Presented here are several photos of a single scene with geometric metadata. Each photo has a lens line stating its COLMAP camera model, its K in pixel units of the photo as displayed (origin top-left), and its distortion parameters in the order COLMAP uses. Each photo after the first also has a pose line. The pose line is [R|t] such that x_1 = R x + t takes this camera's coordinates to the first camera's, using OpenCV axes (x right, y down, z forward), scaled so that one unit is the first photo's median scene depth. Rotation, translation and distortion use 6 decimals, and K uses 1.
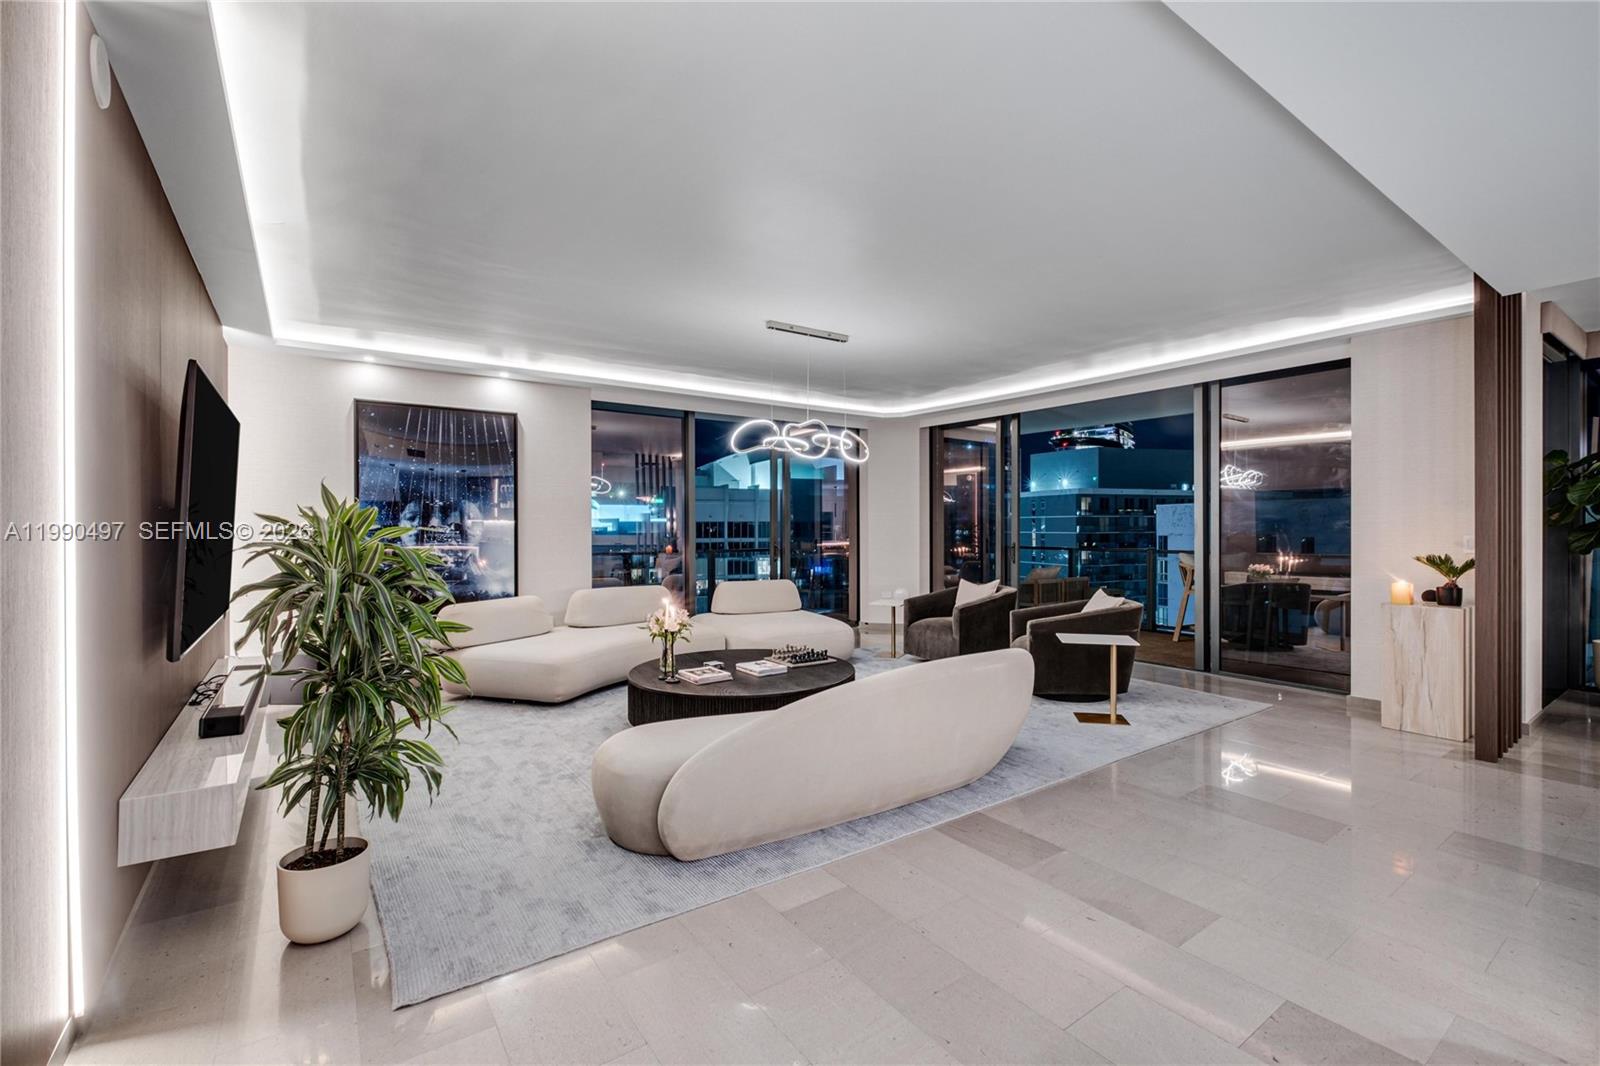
lens RADIAL K [[697.0, 0, 803.6], [0, 697.0, 533.9], [0, 0, 1]] dist [0.004641, 0.000140]
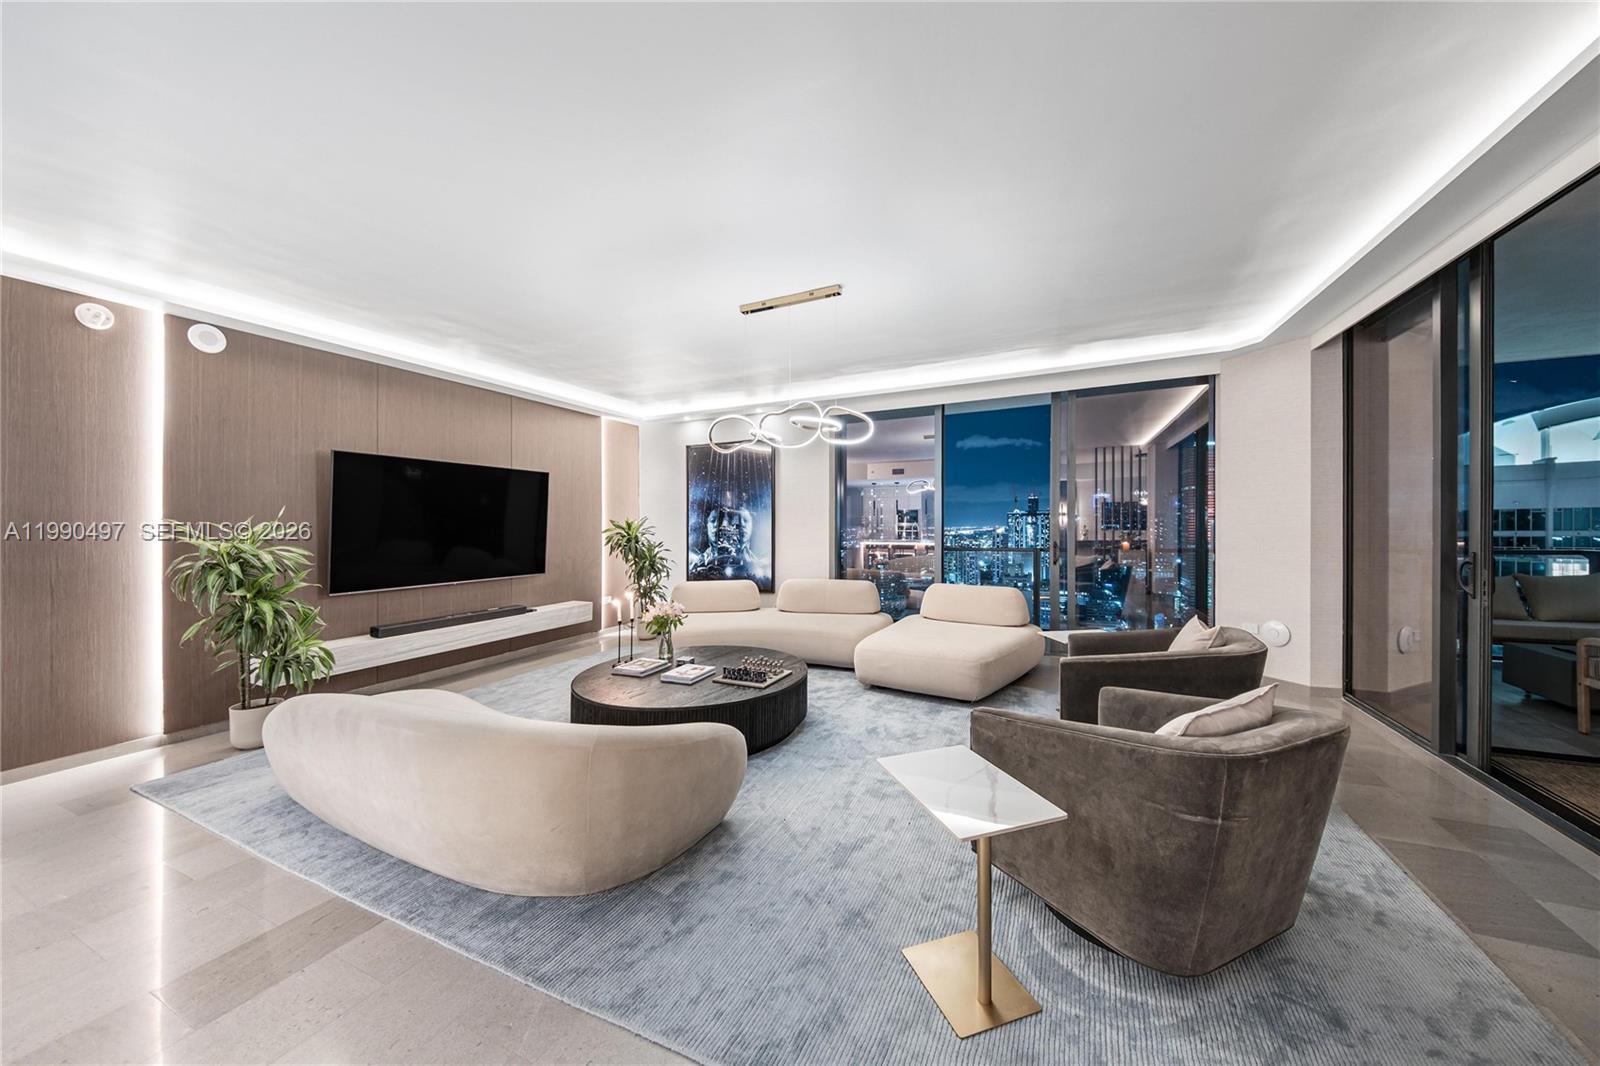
lens RADIAL K [[547.3, 0, 800.8], [0, 547.3, 526.5], [0, 0, 1]] dist [0.000826, -0.000045]
pose [[0.491990, -0.000100, -0.870601, 0.506617], [0.001555, 0.999999, 0.000763, -0.010628], [0.870600, -0.001729, 0.491989, 0.575276]]
